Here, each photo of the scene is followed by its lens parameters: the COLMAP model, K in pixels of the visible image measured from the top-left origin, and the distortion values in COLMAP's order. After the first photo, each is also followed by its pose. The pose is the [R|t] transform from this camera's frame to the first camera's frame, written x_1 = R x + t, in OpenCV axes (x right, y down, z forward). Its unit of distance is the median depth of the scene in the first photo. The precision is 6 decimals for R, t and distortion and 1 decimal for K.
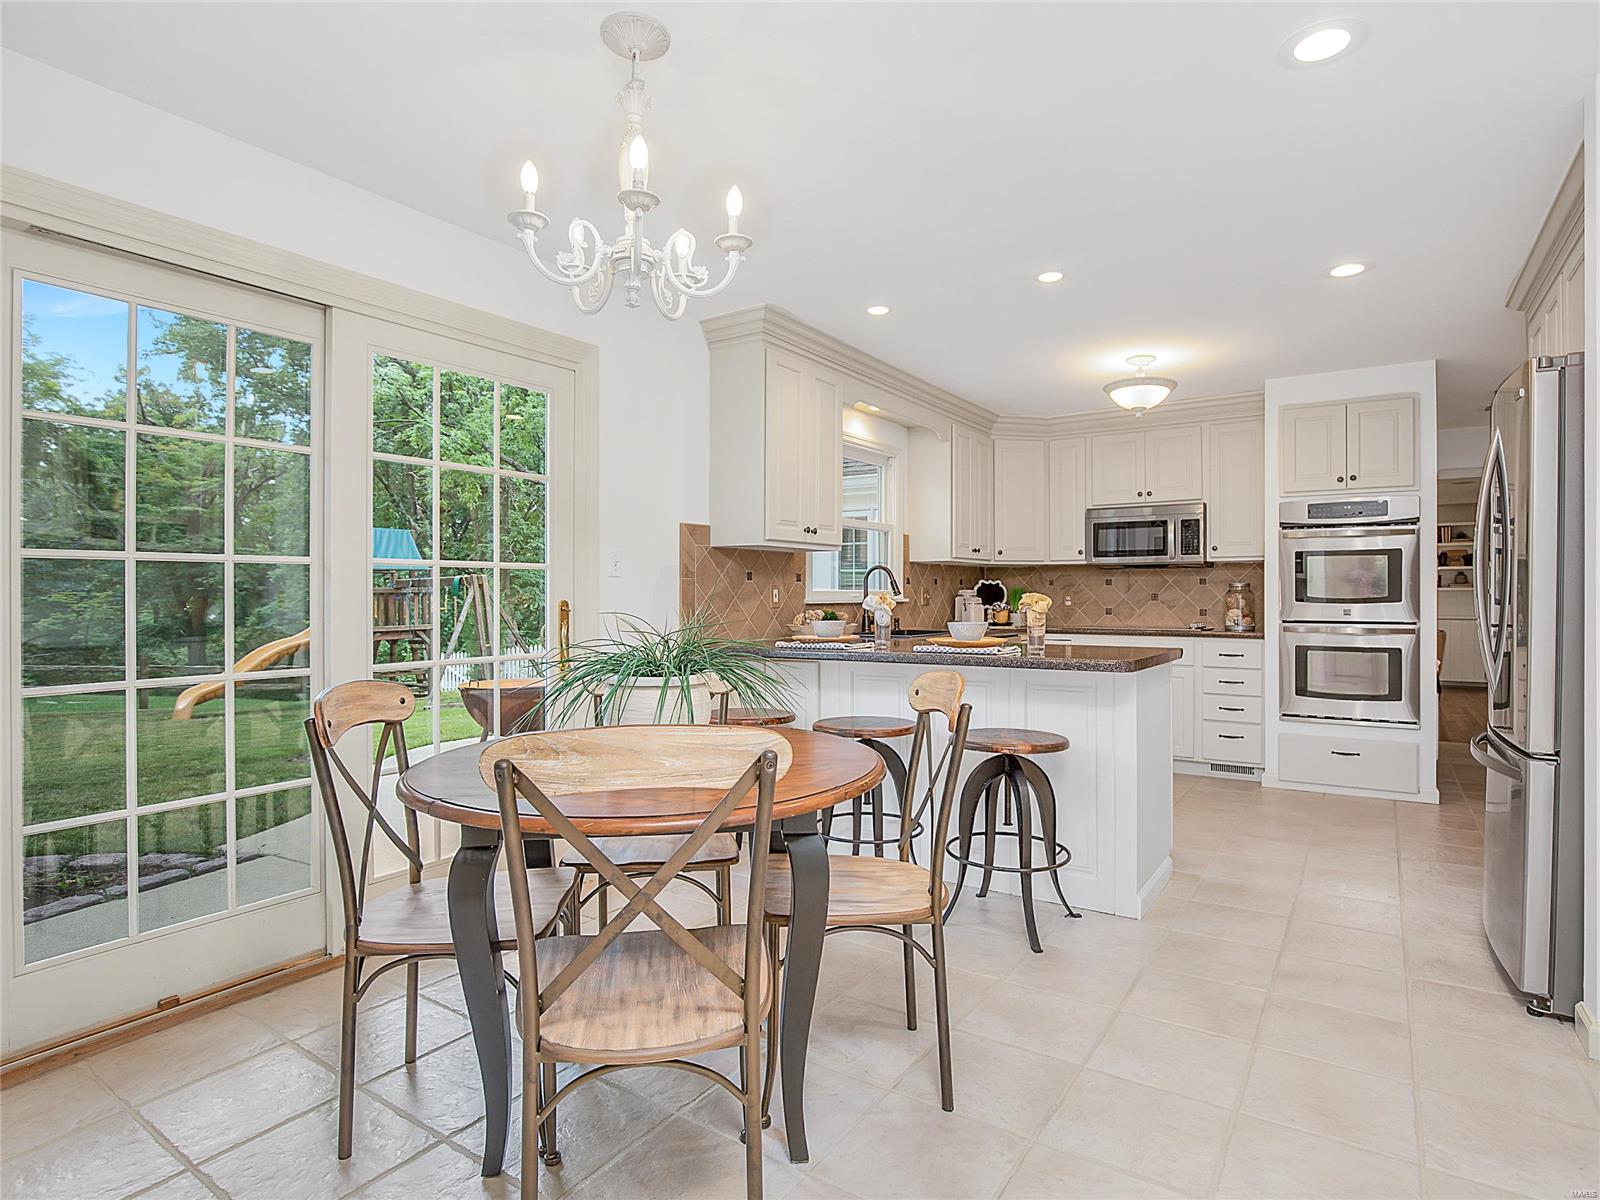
lens RADIAL K [[833.1, 0, 800.1], [0, 833.1, 584.0], [0, 0, 1]] dist [-0.021982, -0.000405]
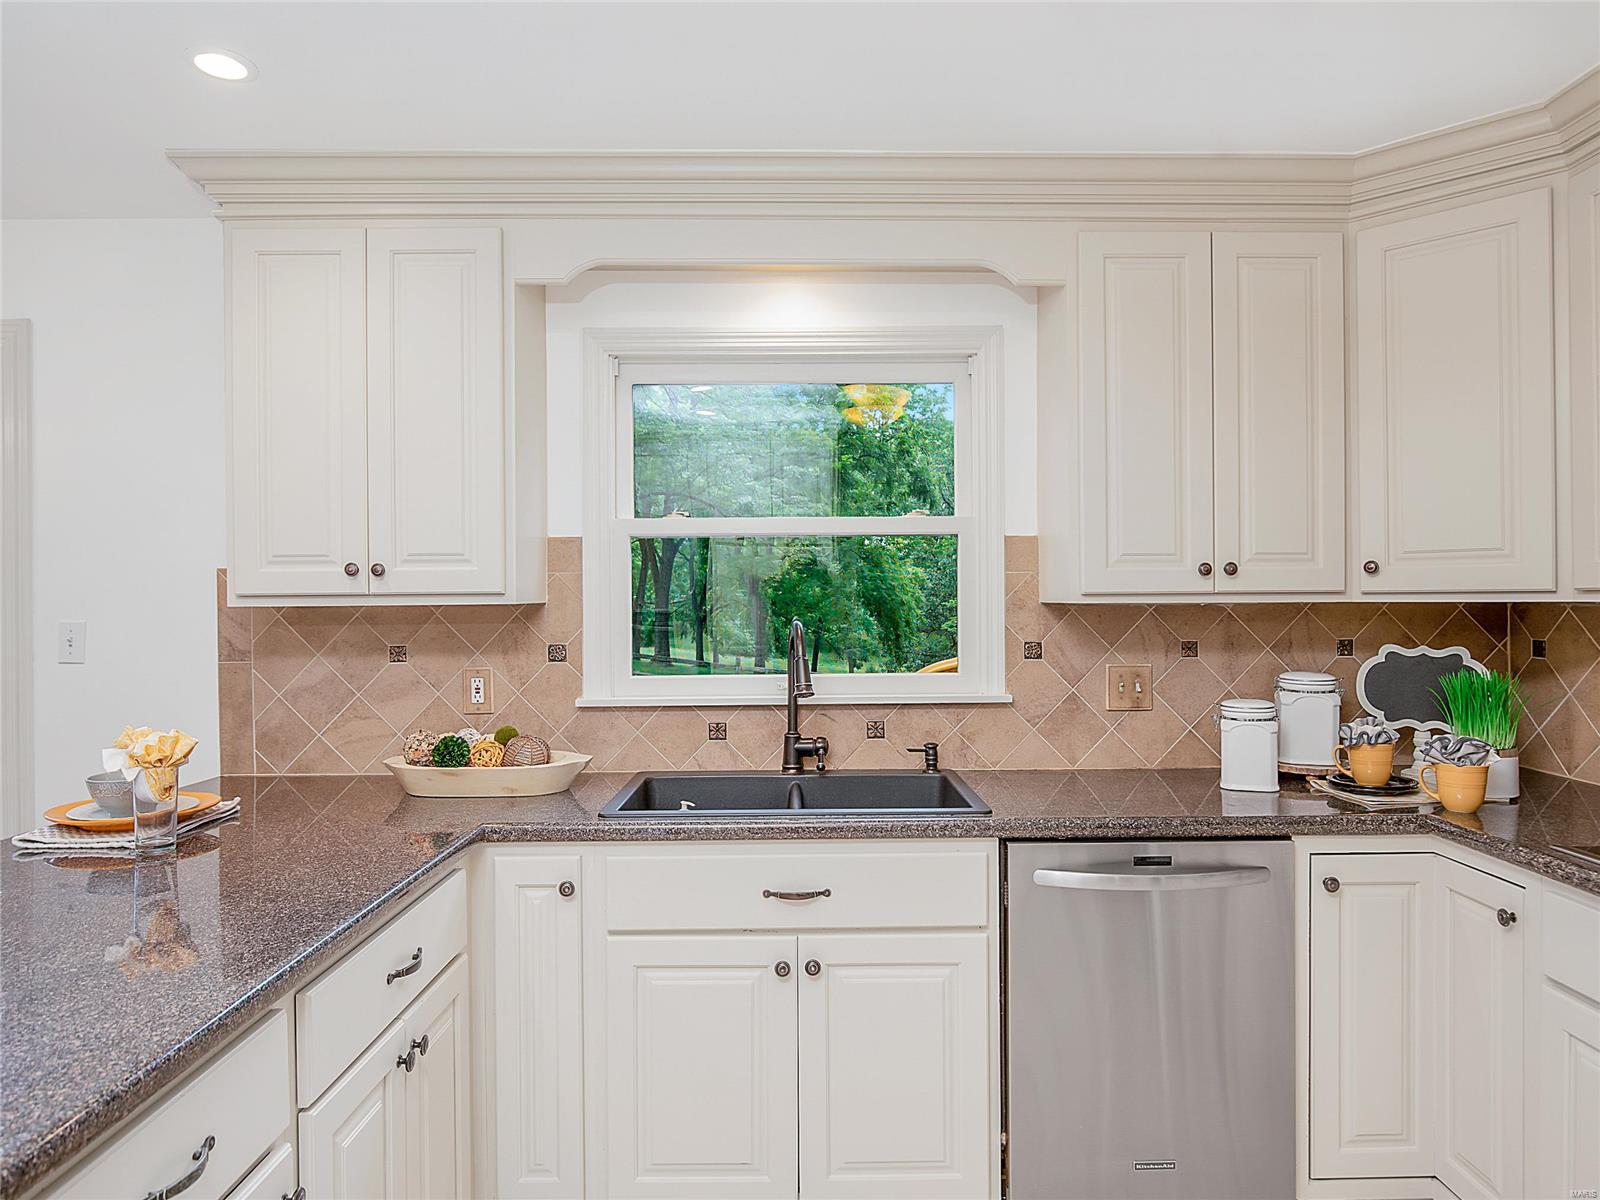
lens RADIAL K [[935.8, 0, 812.4], [0, 935.8, 609.4], [0, 0, 1]] dist [-0.015325, -0.002834]
pose [[0.586391, 0.001594, -0.810027, 0.450405], [0.013954, 0.999830, 0.012069, -0.031791], [0.809908, -0.018380, 0.586269, 0.659967]]
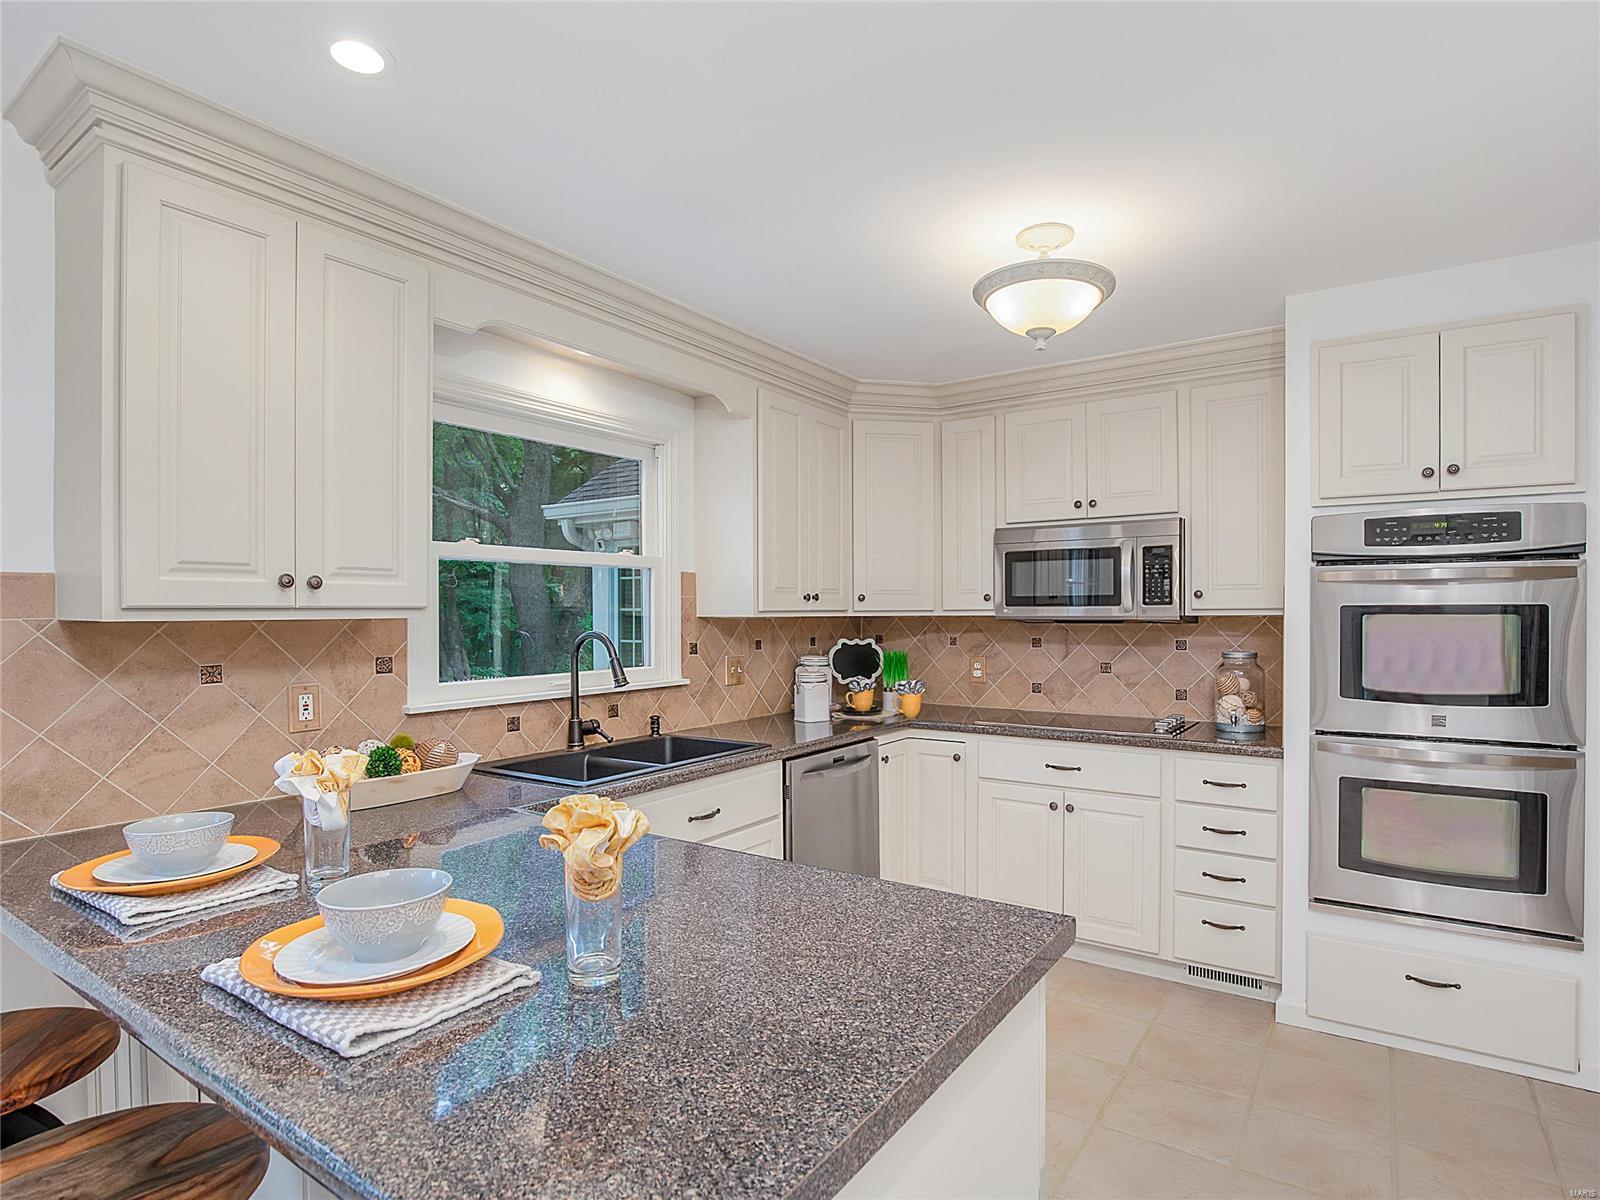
lens RADIAL K [[833.1, 0, 798.3], [0, 833.1, 613.3], [0, 0, 1]] dist [-0.021982, -0.000405]
pose [[0.999970, -0.002977, -0.007132, 0.216585], [0.003060, 0.999928, 0.011598, -0.037216], [0.007097, -0.011620, 0.999907, 0.401282]]
